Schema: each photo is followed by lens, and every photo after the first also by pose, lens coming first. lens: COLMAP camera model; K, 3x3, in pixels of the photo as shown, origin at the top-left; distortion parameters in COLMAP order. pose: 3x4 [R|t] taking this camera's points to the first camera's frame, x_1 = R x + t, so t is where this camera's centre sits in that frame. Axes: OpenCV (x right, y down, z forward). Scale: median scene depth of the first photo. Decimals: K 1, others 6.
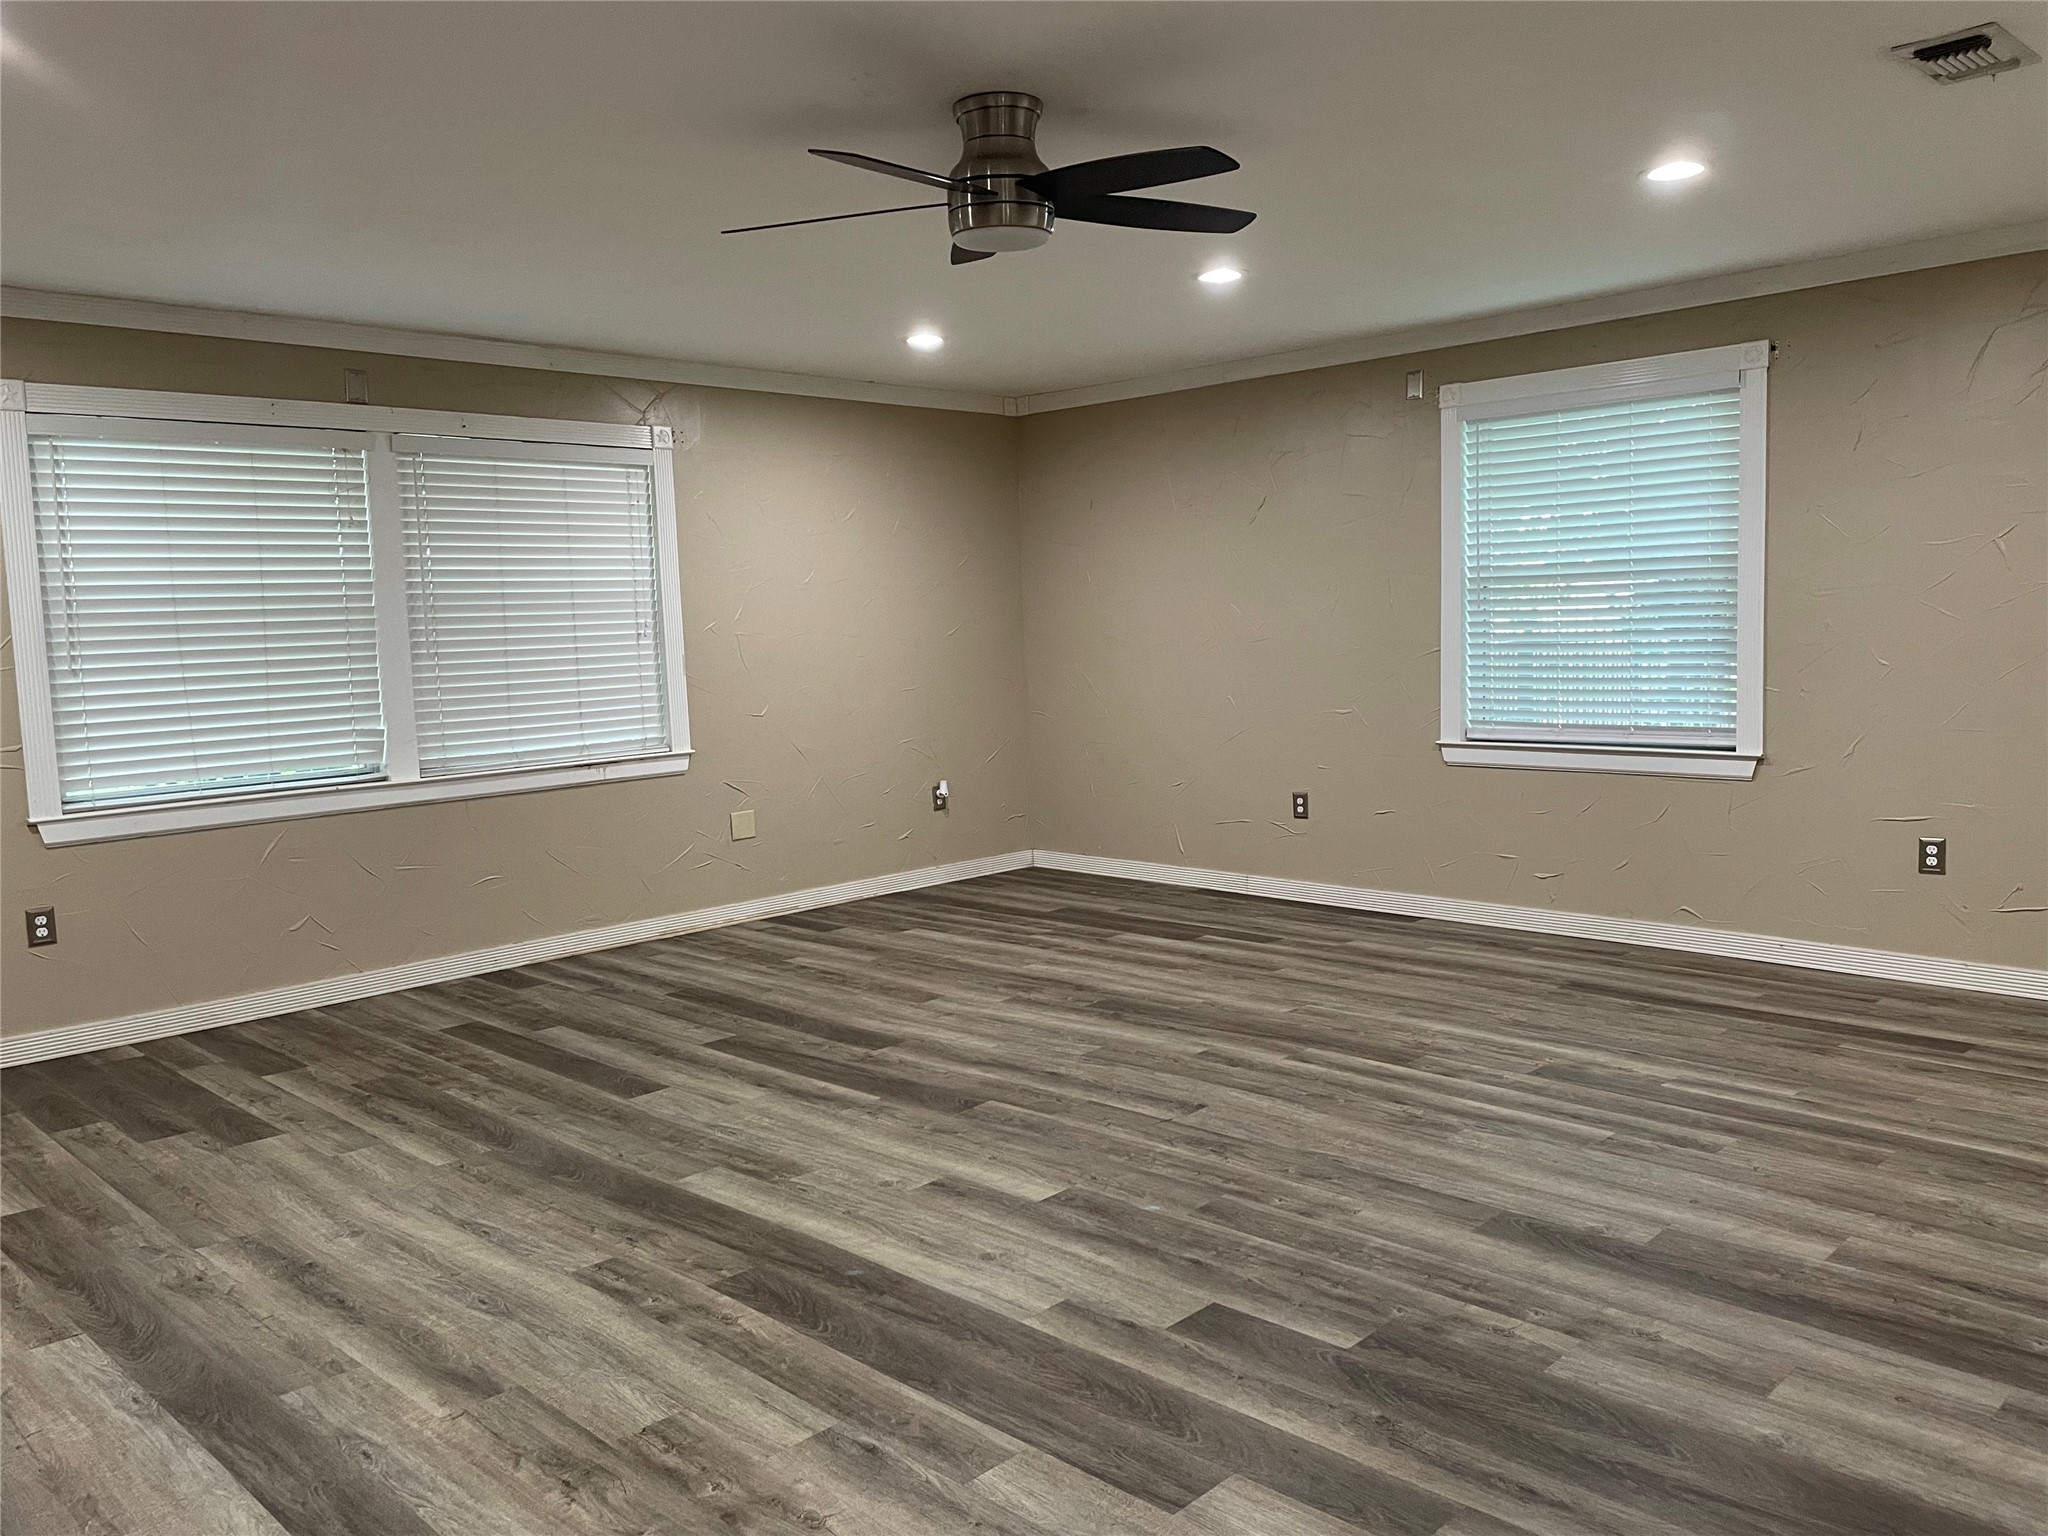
lens RADIAL K [[1554.9, 0, 1024.3], [0, 1554.9, 763.0], [0, 0, 1]] dist [-0.015788, -0.011769]
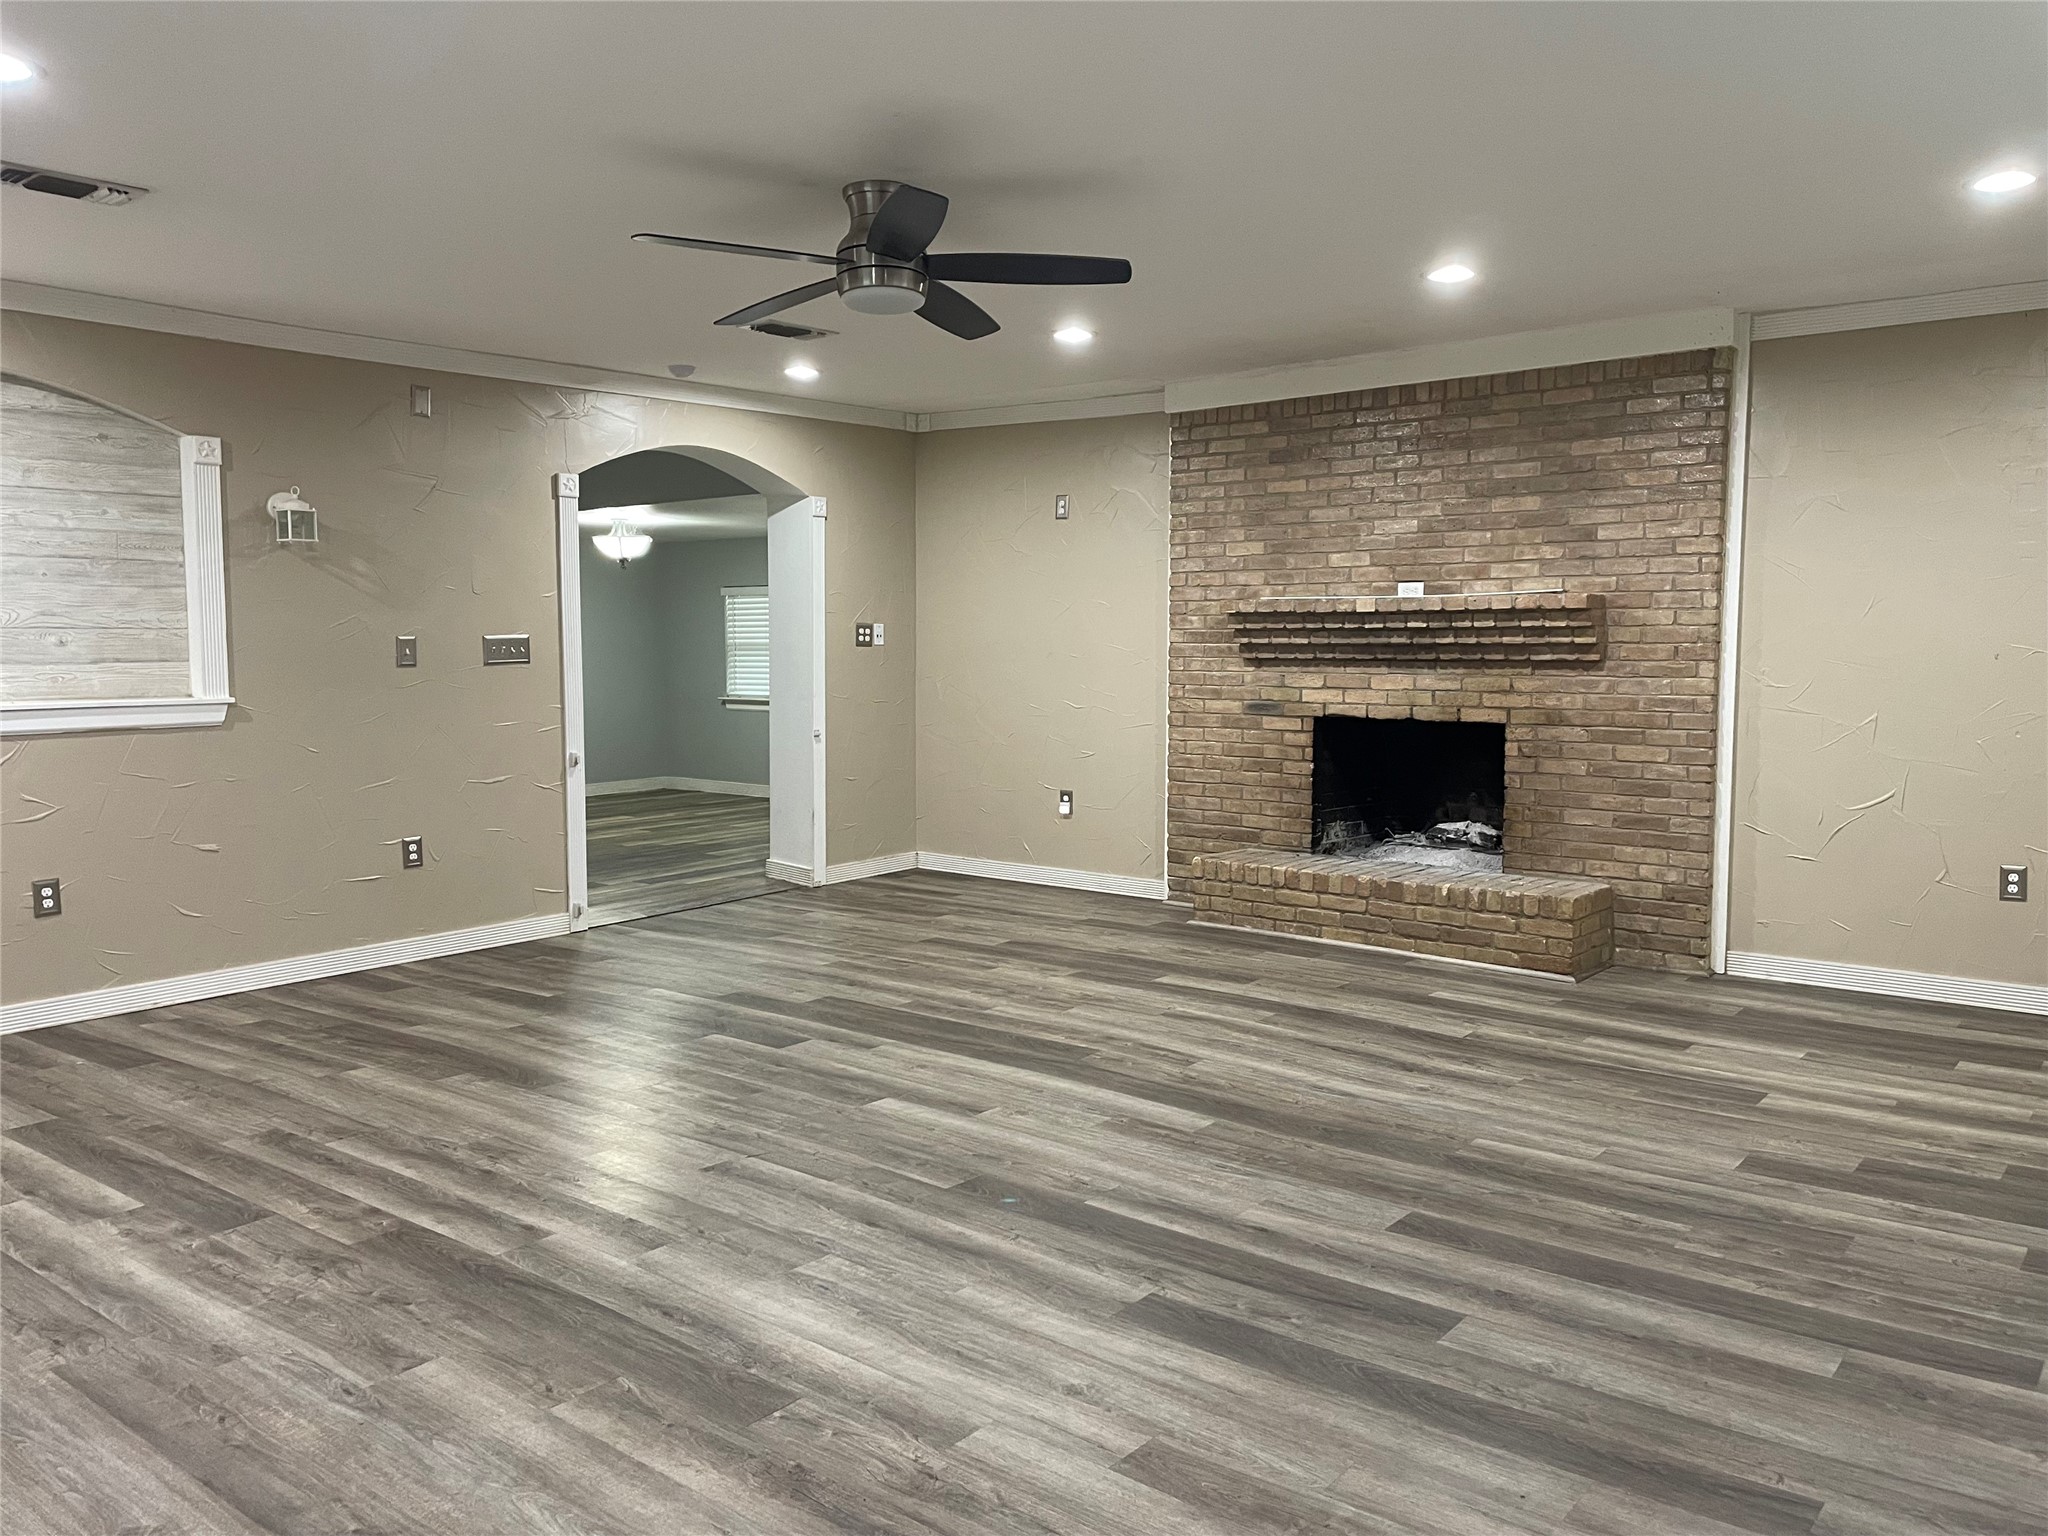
lens RADIAL K [[1554.9, 0, 1026.2], [0, 1554.9, 774.2], [0, 0, 1]] dist [-0.015788, -0.011769]
pose [[-0.993904, 0.042451, -0.101745, 0.012025], [0.023693, 0.983577, 0.178929, -0.161861], [0.107670, 0.175428, -0.978587, 1.863159]]
